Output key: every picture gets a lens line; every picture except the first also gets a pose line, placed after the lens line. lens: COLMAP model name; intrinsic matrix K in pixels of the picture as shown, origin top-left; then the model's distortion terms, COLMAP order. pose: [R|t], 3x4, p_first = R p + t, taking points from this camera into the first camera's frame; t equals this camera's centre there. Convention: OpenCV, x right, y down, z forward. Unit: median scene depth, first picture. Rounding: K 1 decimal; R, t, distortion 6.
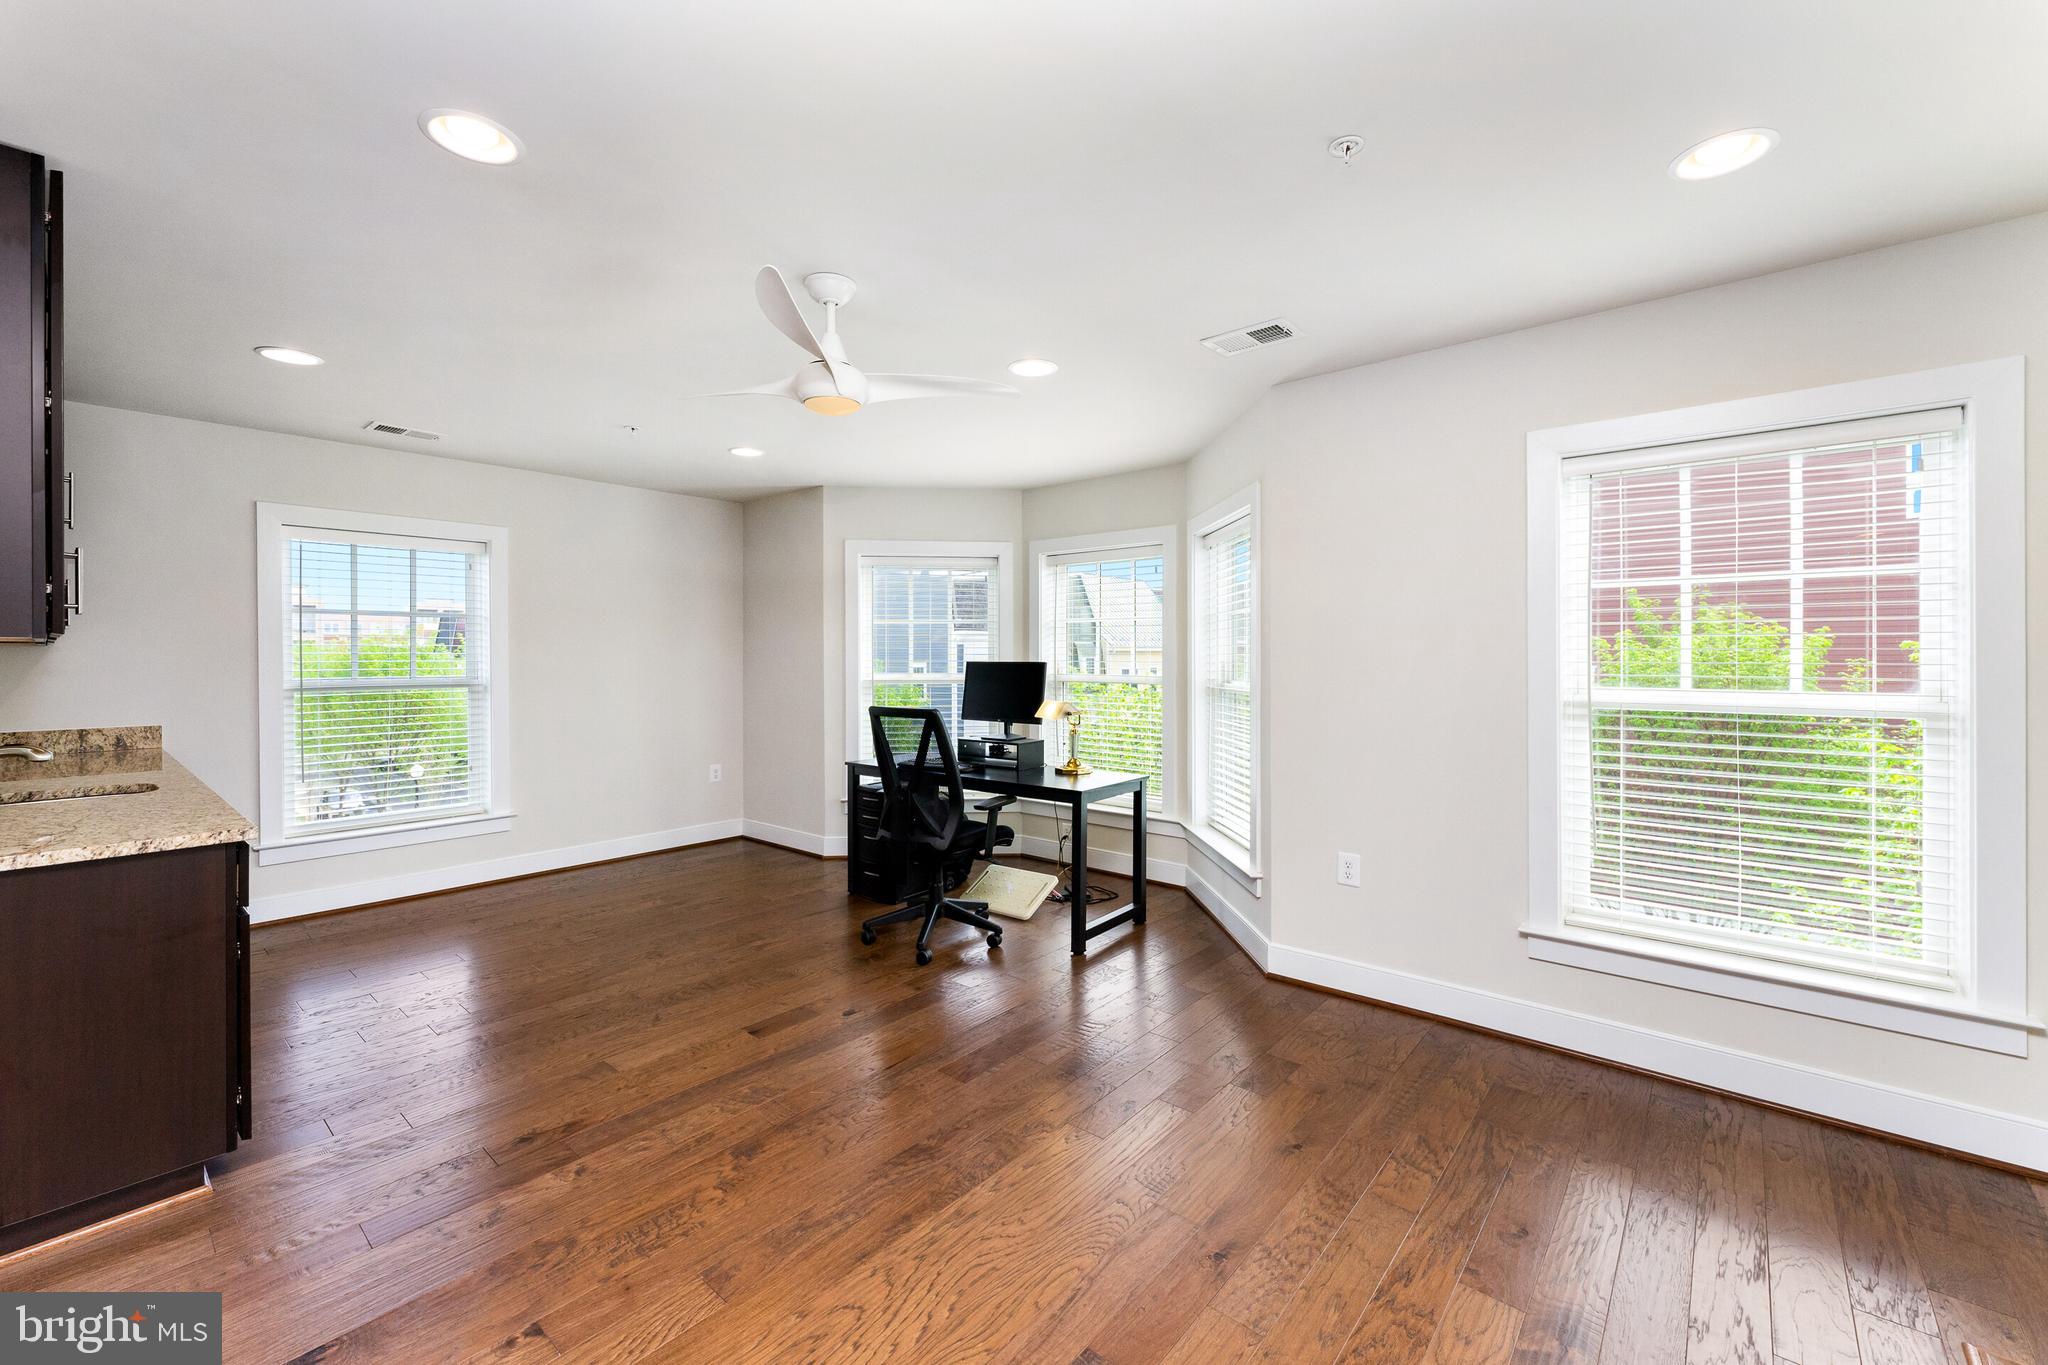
lens RADIAL K [[823.3, 0, 1011.4], [0, 823.3, 672.1], [0, 0, 1]] dist [0.006879, -0.000691]
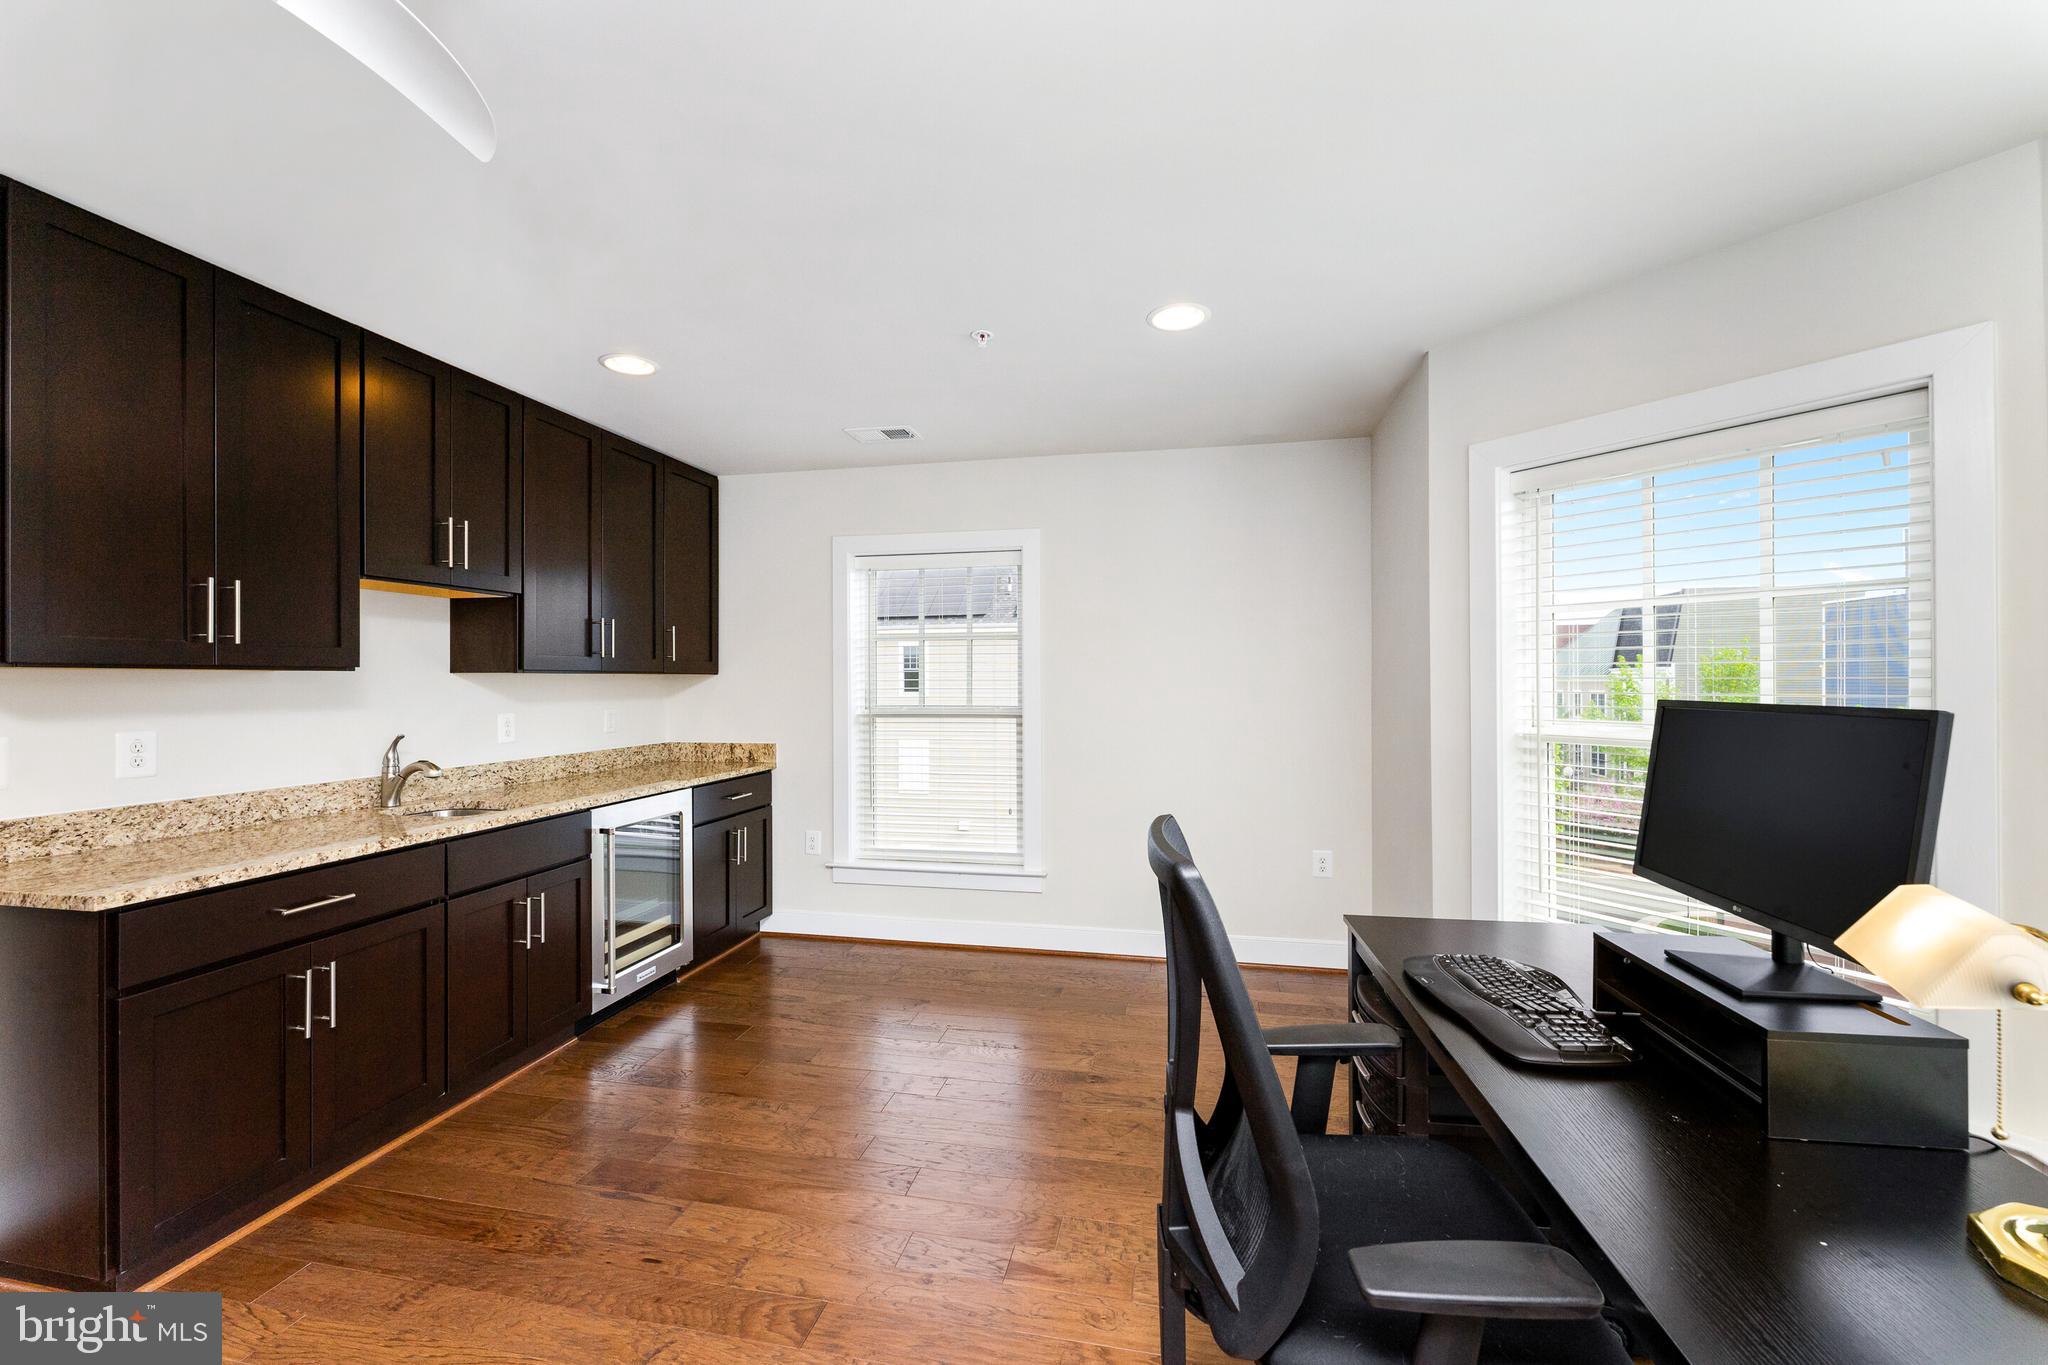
lens RADIAL K [[823.3, 0, 1032.7], [0, 823.3, 677.4], [0, 0, 1]] dist [0.006879, -0.000691]
pose [[0.474120, -0.000527, -0.880460, 0.150655], [-0.006715, 0.999969, -0.004215, -0.025546], [0.880435, 0.007911, 0.474102, 0.818607]]
